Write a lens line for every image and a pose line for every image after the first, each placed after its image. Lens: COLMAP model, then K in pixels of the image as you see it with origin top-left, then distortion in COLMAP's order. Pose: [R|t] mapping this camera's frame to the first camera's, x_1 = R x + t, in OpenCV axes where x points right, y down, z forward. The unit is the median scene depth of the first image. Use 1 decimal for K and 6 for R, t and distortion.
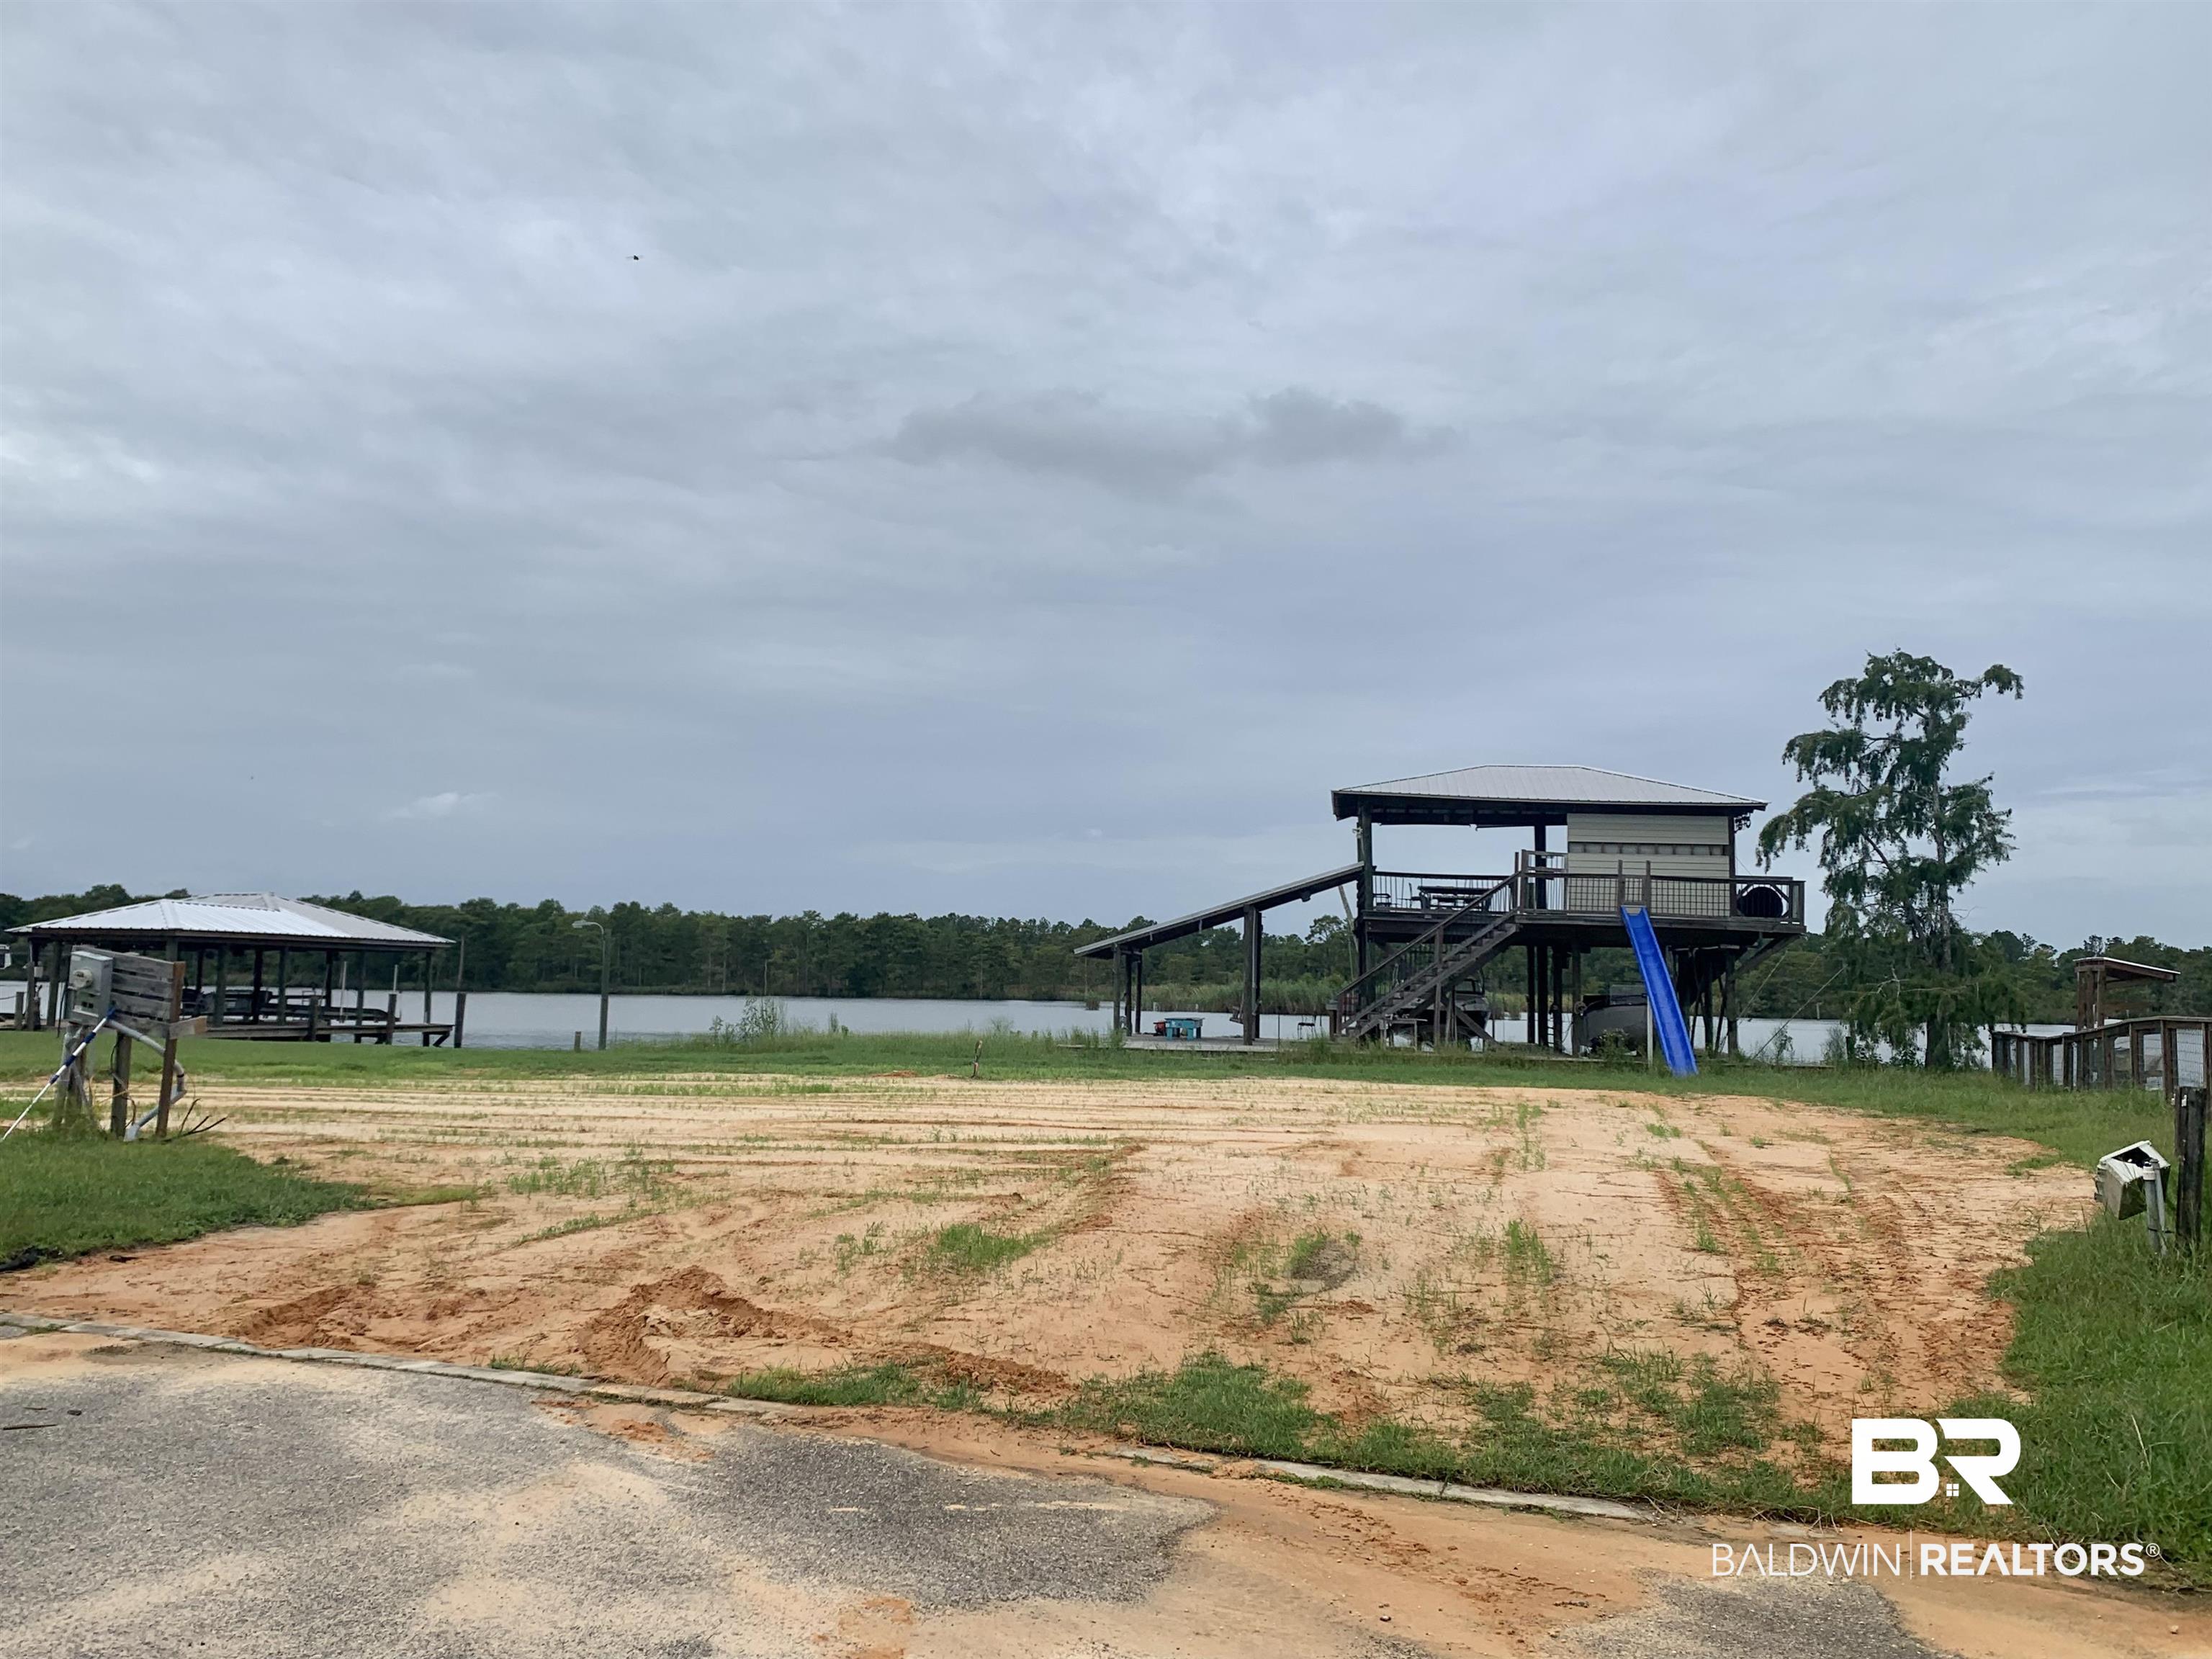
lens RADIAL K [[1871.2, 0, 1106.0], [0, 1871.2, 829.5], [0, 0, 1]] dist [0.120537, -0.312492]
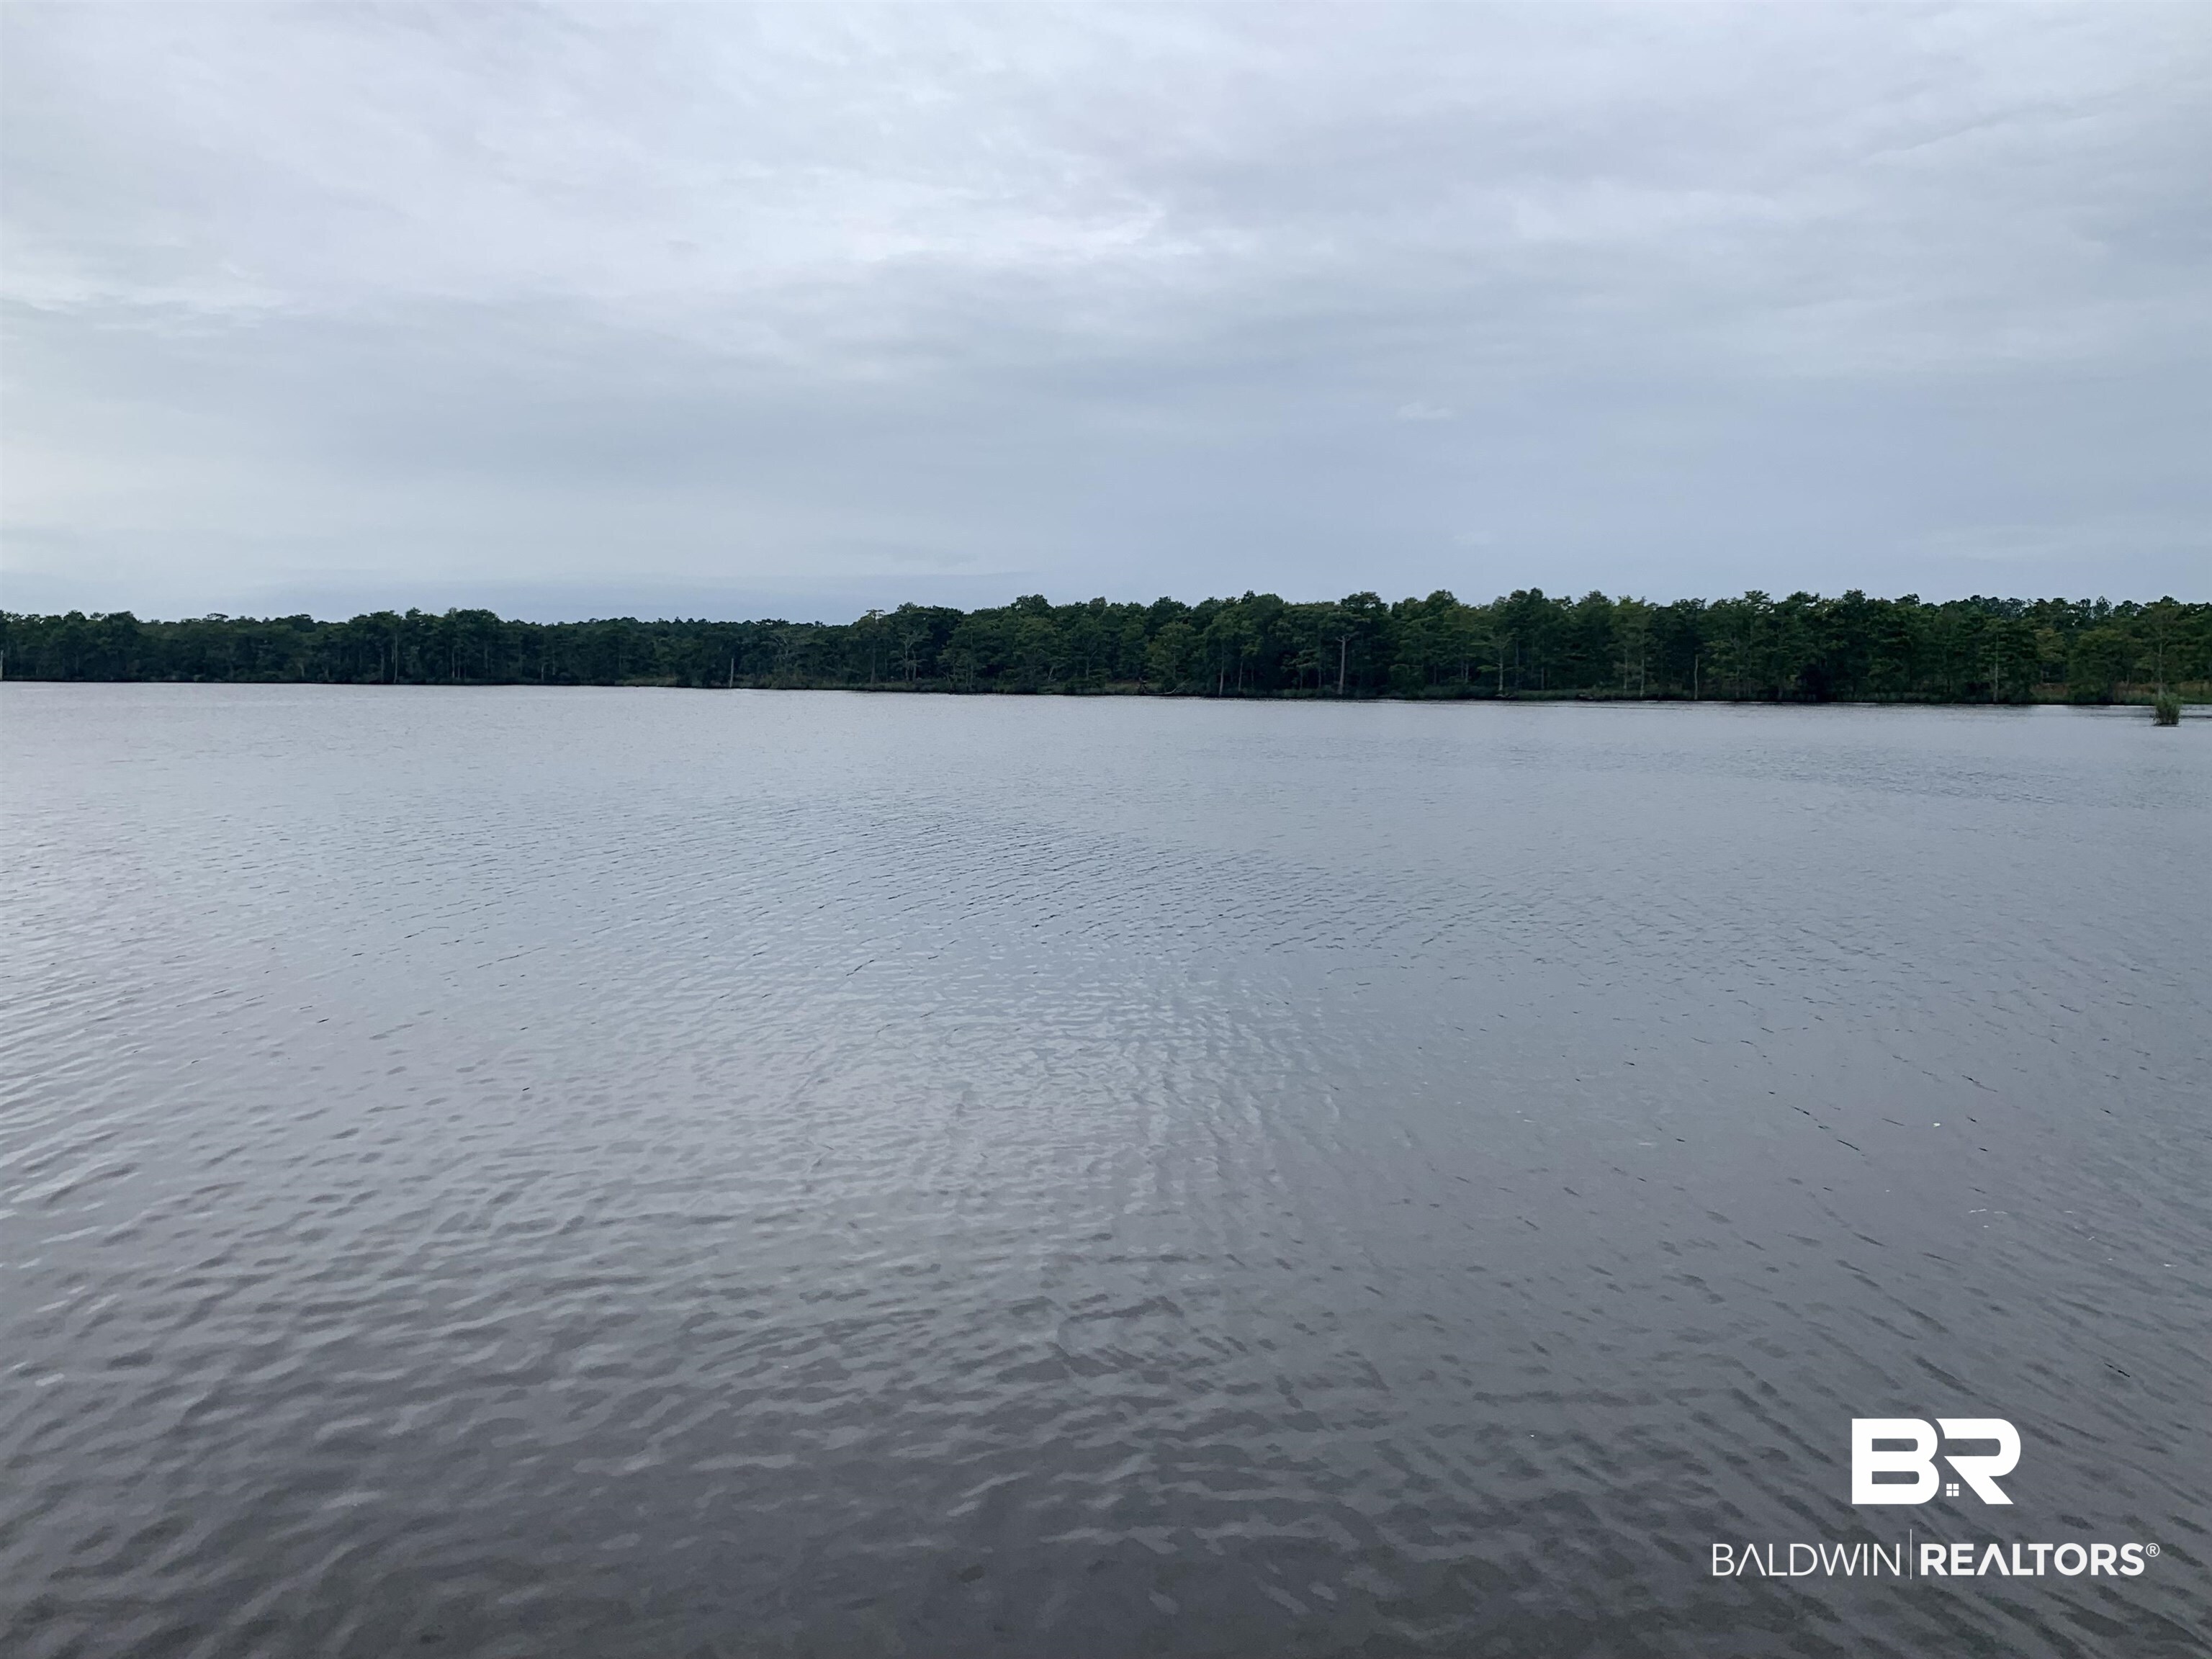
lens RADIAL K [[1871.2, 0, 1106.0], [0, 1871.2, 829.5], [0, 0, 1]] dist [0.120537, -0.312492]
pose [[0.867313, 0.025127, -0.497128, 0.000818], [0.053411, 0.988261, 0.143134, 0.014513], [0.494888, -0.150694, 0.855790, 0.182794]]
